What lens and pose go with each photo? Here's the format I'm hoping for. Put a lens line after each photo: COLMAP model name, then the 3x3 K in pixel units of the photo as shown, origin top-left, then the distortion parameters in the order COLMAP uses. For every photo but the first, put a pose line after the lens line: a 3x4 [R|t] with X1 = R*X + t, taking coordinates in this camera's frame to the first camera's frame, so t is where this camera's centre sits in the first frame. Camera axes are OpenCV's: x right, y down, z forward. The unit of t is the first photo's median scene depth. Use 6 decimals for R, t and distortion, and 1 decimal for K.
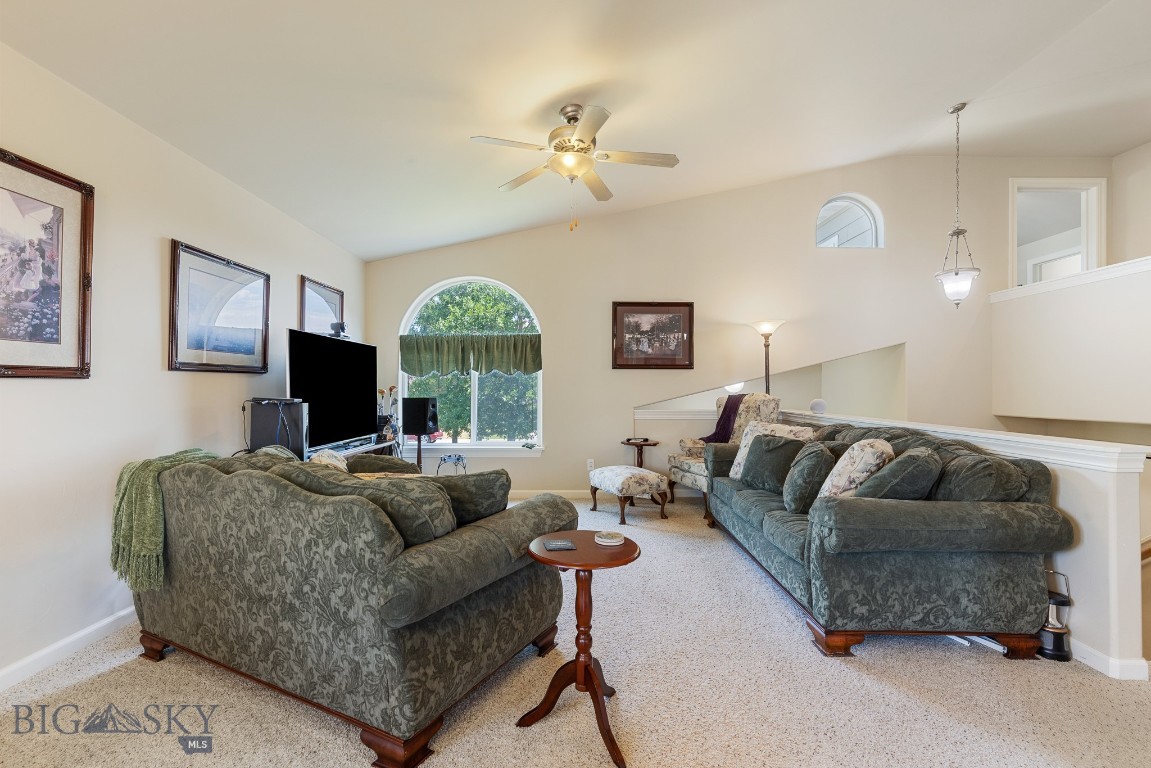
lens RADIAL K [[520.7, 0, 577.6], [0, 520.7, 383.0], [0, 0, 1]] dist [0.007934, 0.000226]
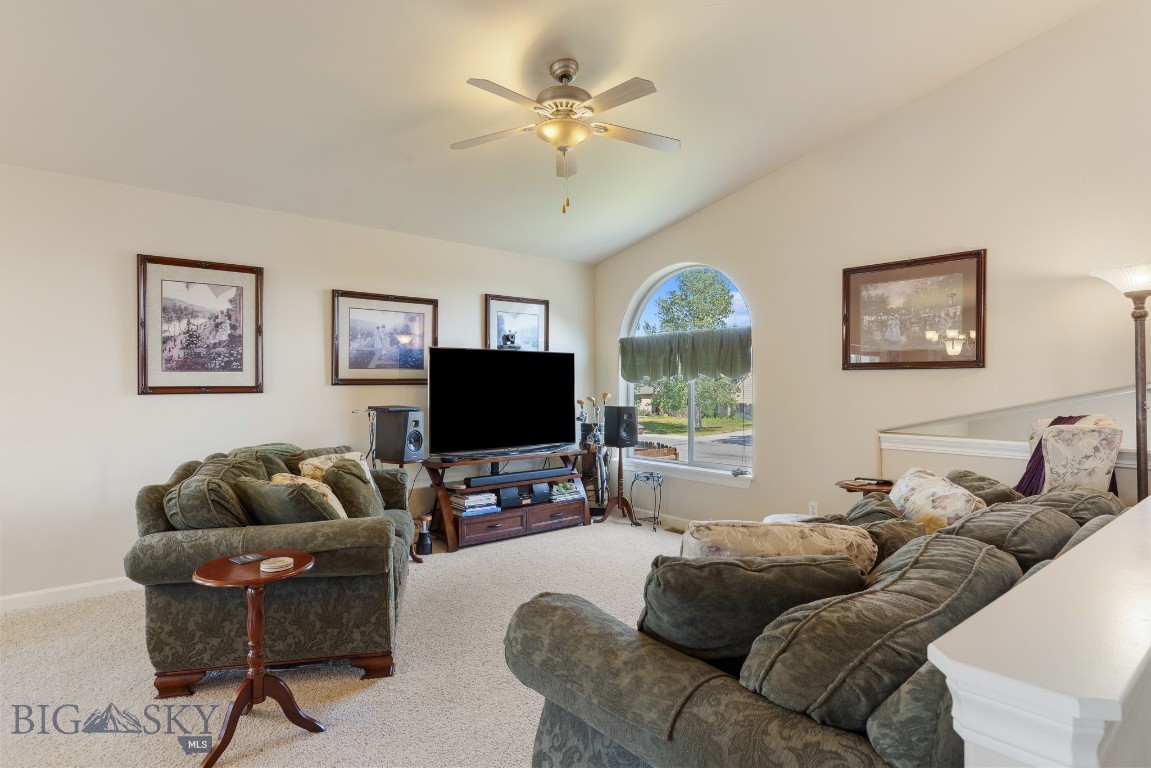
lens RADIAL K [[616.2, 0, 575.9], [0, 616.2, 384.5], [0, 0, 1]] dist [-0.001573, 0.000182]
pose [[0.640333, 0.000131, -0.768098, 0.884687], [0.007307, 0.999954, 0.006262, -0.031750], [0.768063, -0.009622, 0.640302, 0.462411]]
